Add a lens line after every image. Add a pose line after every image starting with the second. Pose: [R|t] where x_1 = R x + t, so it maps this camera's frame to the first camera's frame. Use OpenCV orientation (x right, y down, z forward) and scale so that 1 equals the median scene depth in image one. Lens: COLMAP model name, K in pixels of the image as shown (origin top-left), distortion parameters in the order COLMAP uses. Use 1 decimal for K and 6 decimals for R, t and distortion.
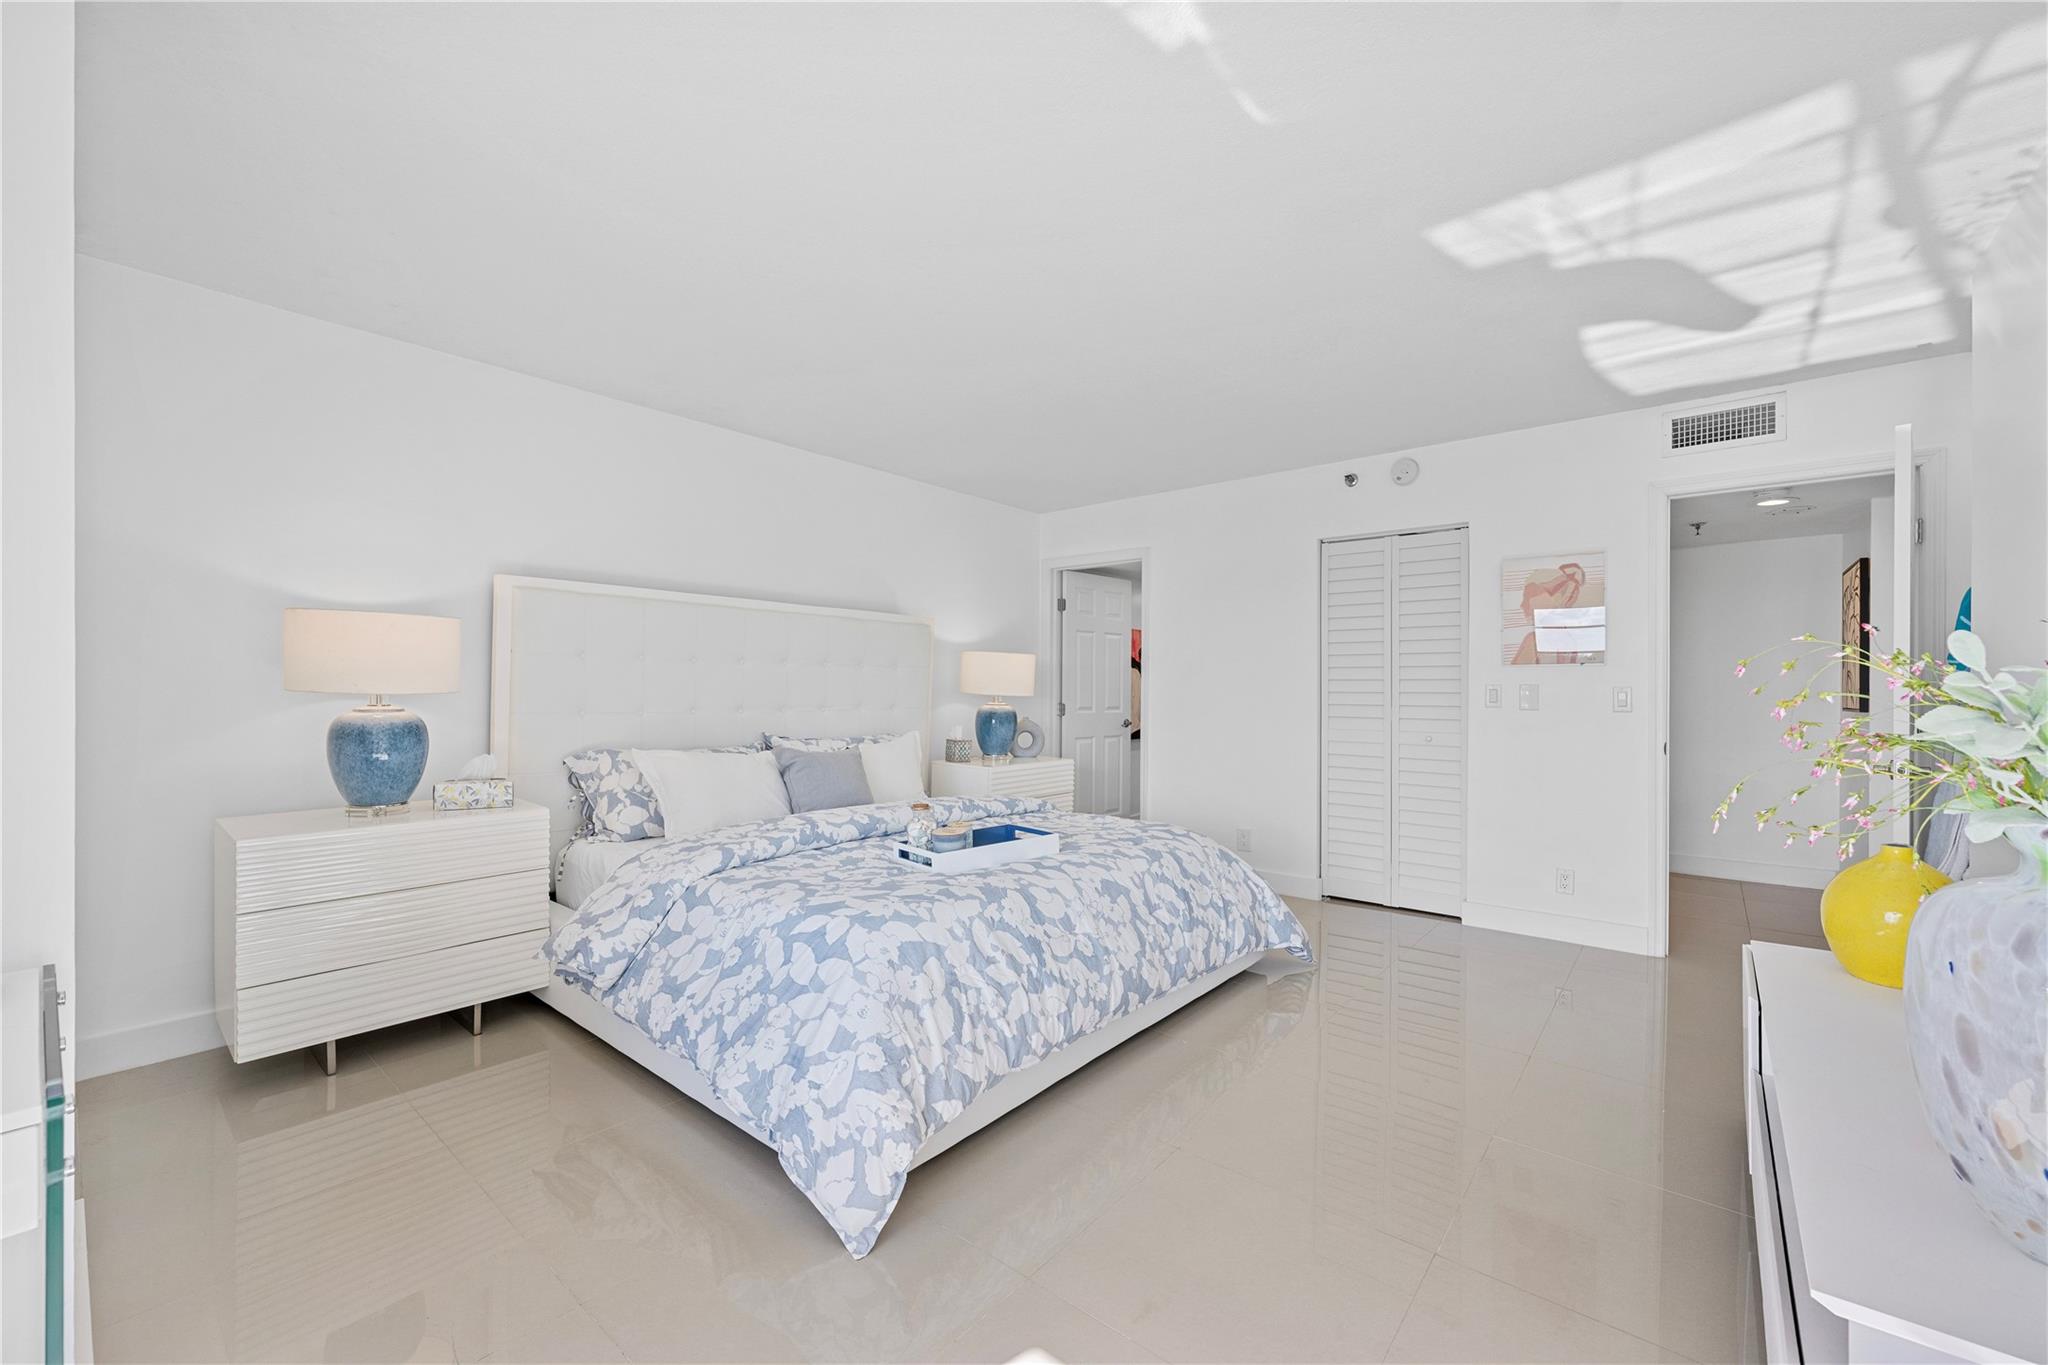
lens RADIAL K [[833.3, 0, 1024.0], [0, 833.3, 682.5], [0, 0, 1]] dist [0.012437, 0.000024]
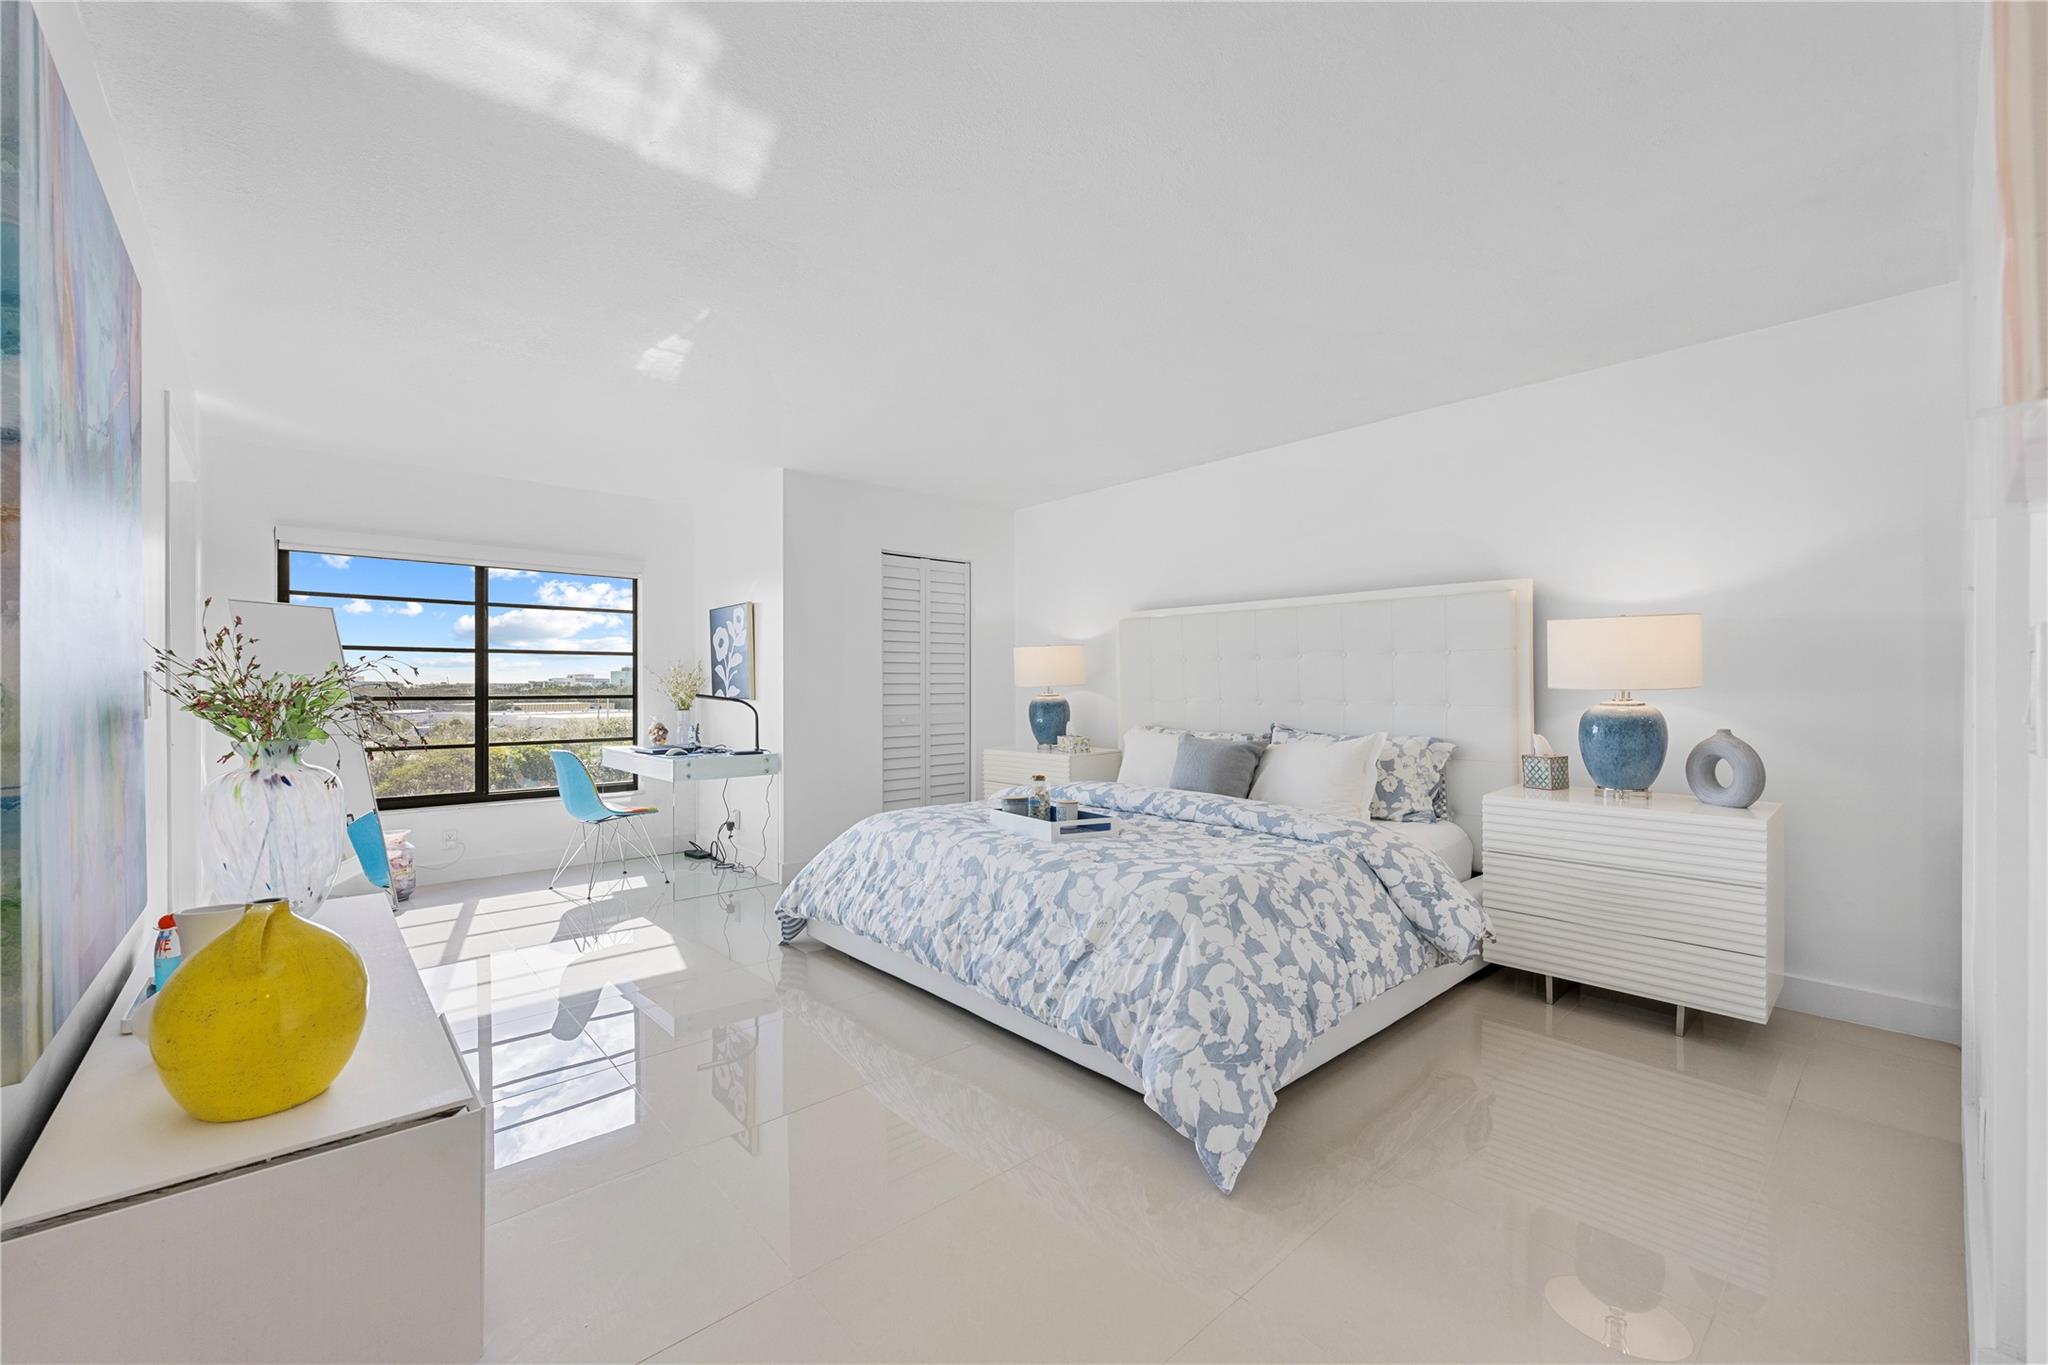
lens RADIAL K [[800.1, 0, 1026.1], [0, 800.1, 689.6], [0, 0, 1]] dist [-0.032485, 0.000011]
pose [[-0.154094, 0.002971, -0.988052, 1.085690], [0.011710, 0.999931, 0.001181, 0.016424], [0.987987, -0.011388, -0.154119, 1.195486]]
